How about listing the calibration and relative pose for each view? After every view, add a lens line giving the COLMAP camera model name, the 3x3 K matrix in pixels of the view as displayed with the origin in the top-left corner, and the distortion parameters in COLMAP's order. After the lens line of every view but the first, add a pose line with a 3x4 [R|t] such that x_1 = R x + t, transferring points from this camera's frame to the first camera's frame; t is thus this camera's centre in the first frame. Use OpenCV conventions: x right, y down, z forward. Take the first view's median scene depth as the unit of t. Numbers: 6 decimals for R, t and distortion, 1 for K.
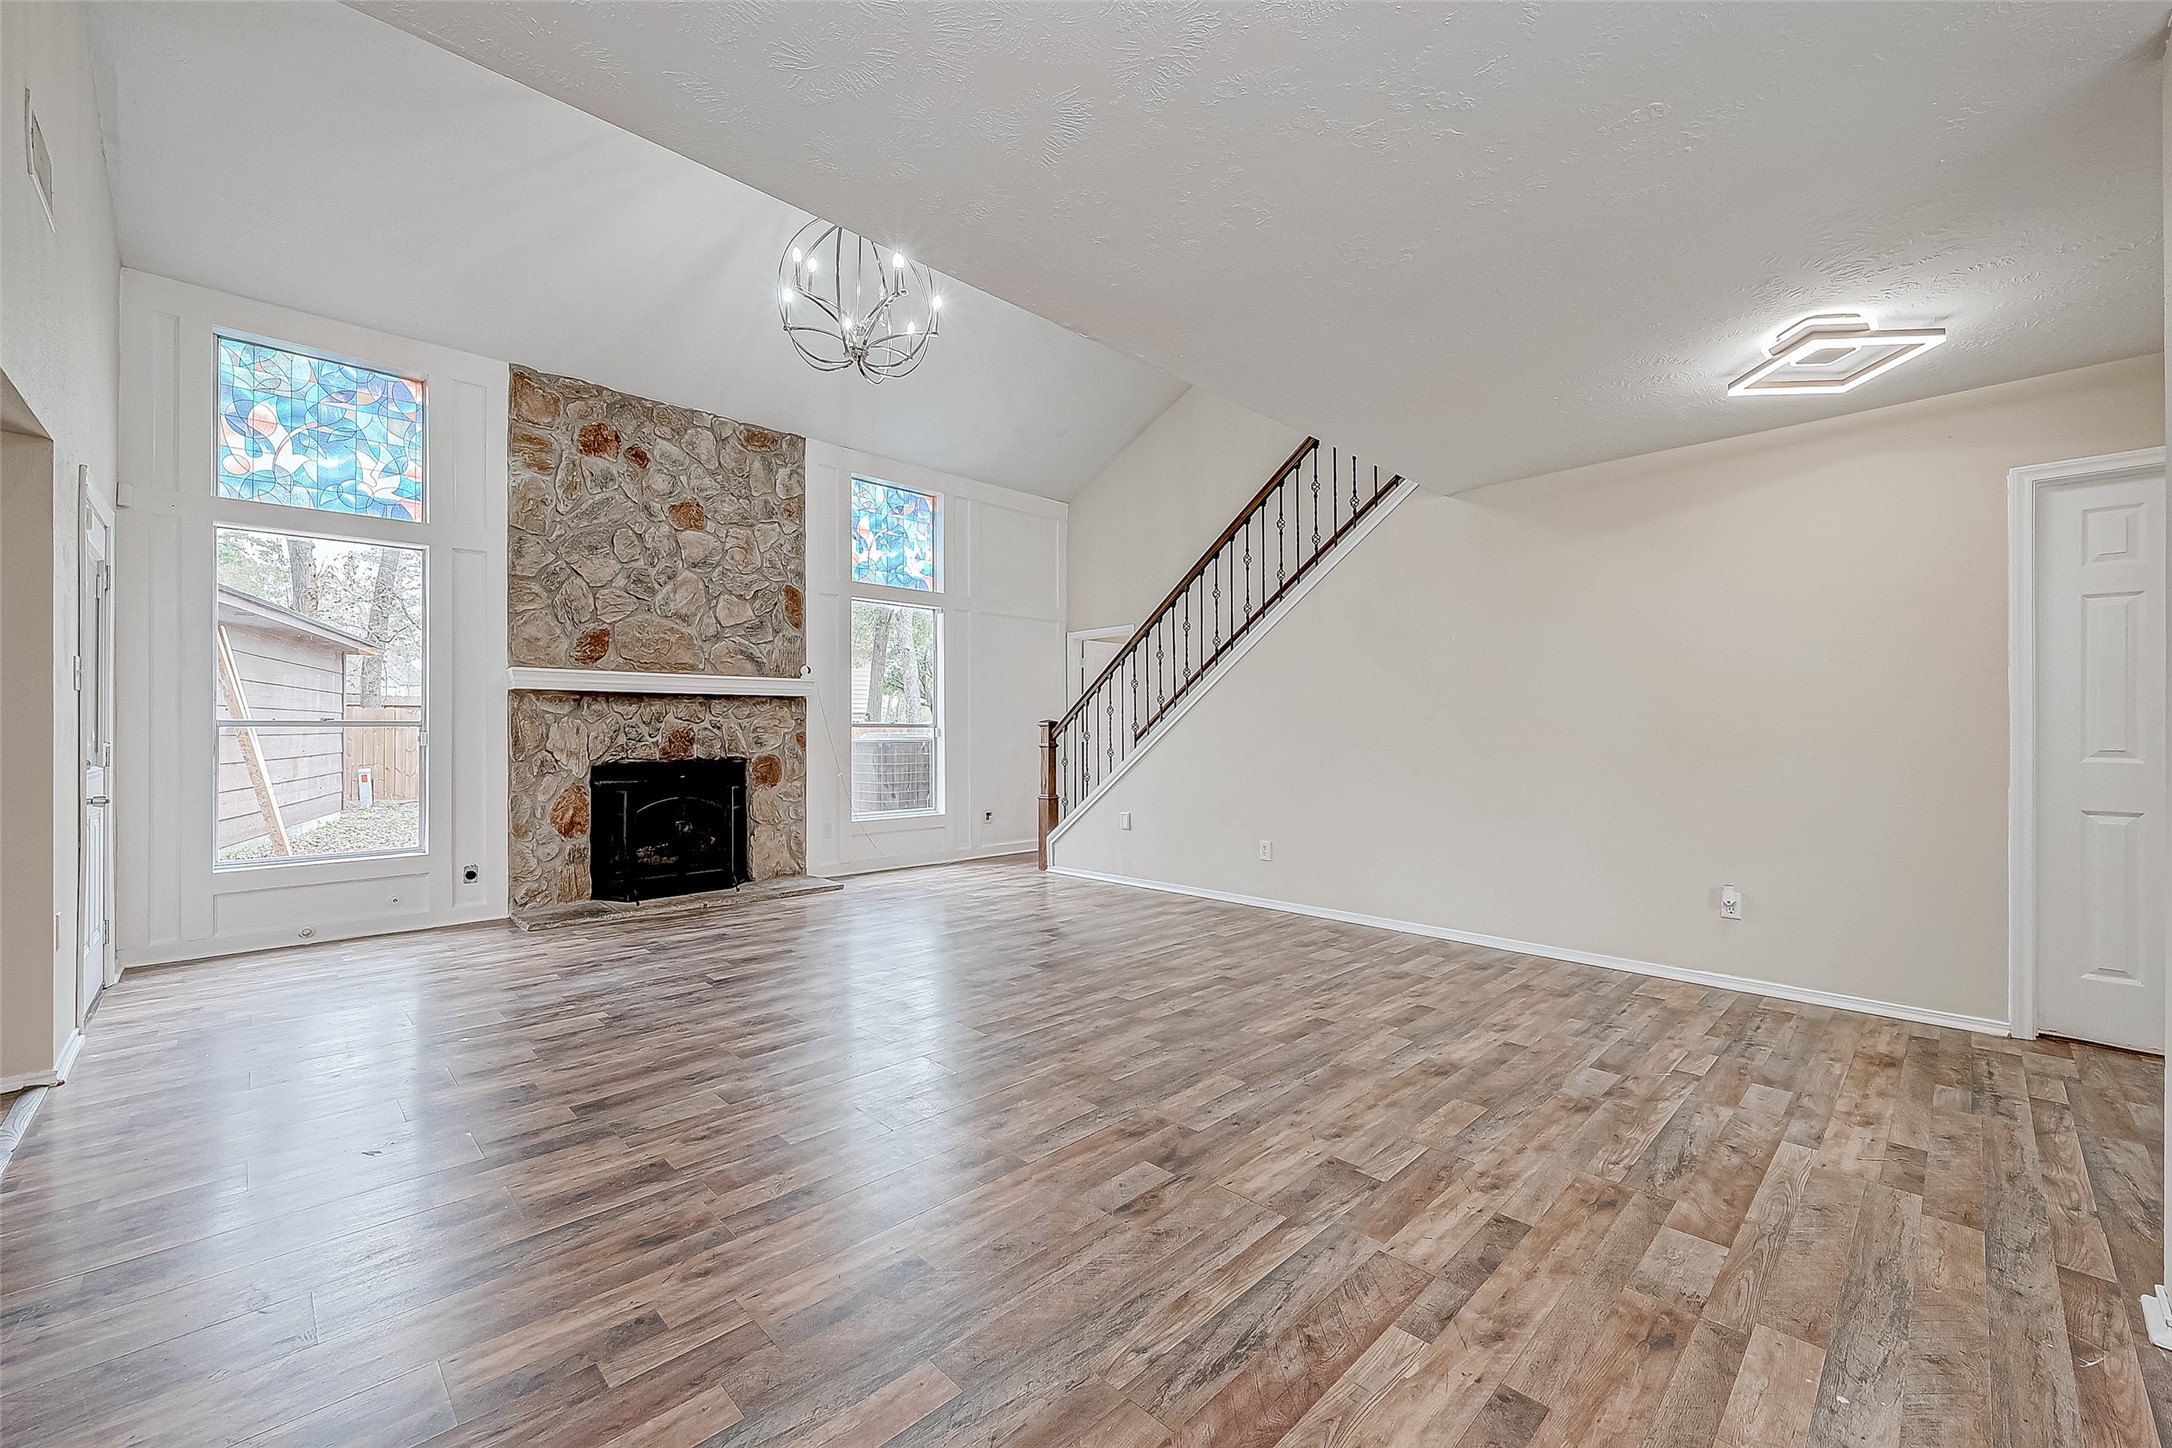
lens RADIAL K [[867.4, 0, 1089.0], [0, 867.4, 721.1], [0, 0, 1]] dist [-0.002880, 0.002014]
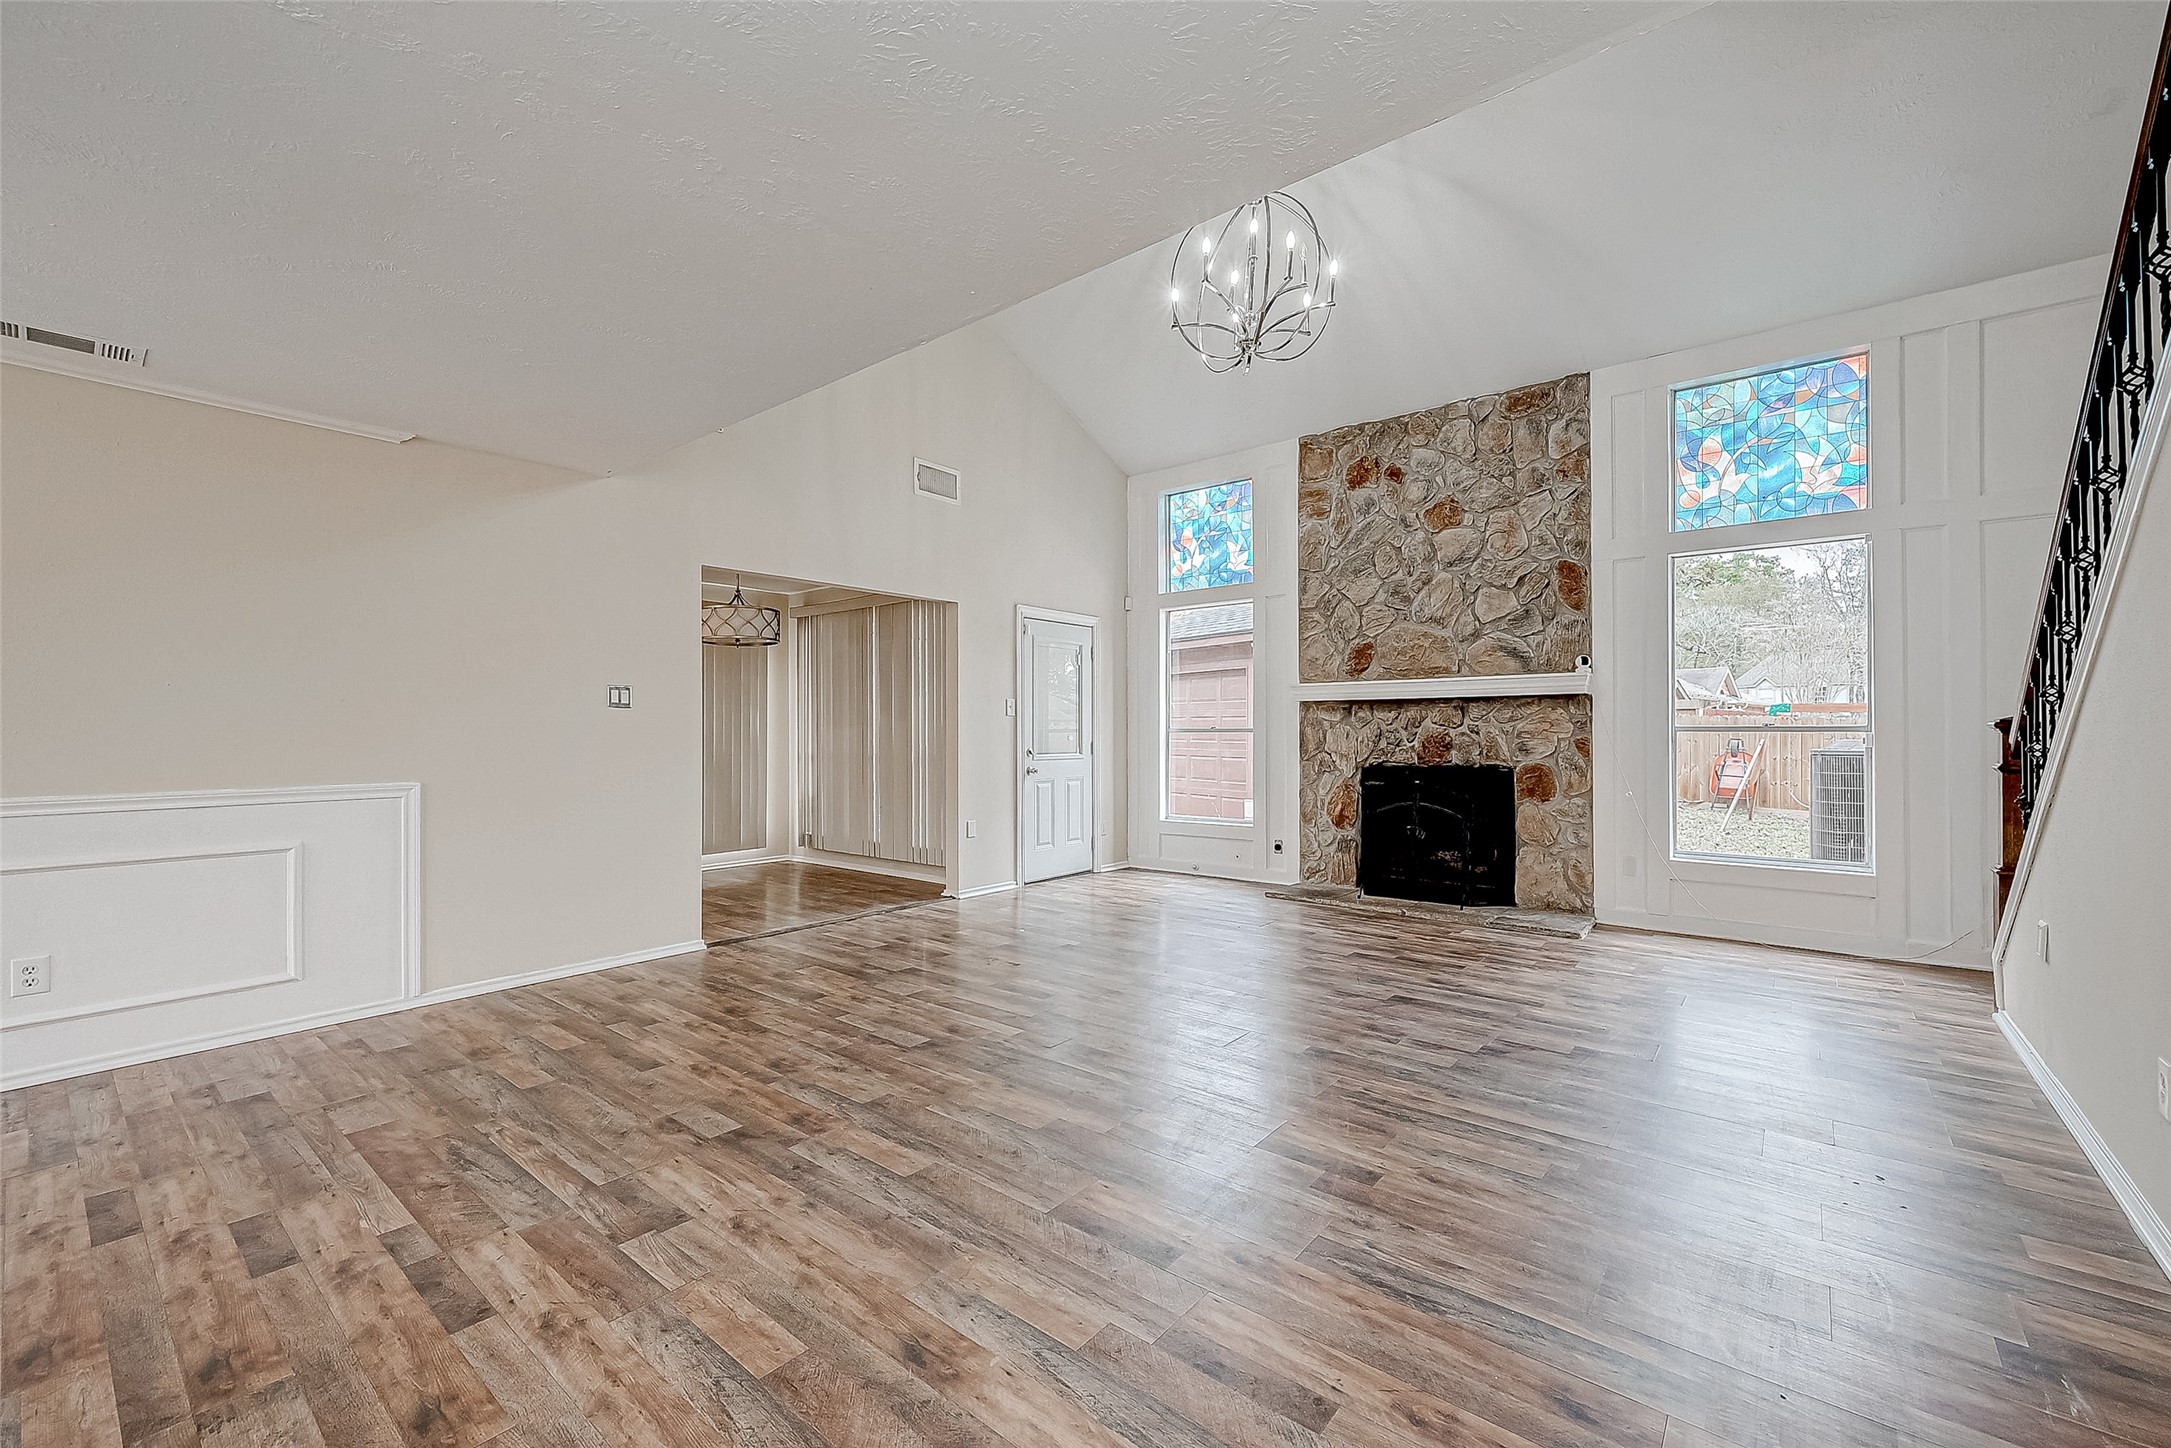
lens RADIAL K [[867.0, 0, 1097.5], [0, 867.0, 732.7], [0, 0, 1]] dist [-0.002880, 0.002014]
pose [[0.120750, 0.002919, -0.992679, 0.500899], [0.012662, 0.999910, 0.004481, -0.001756], [0.992602, -0.013110, 0.120702, 0.537340]]
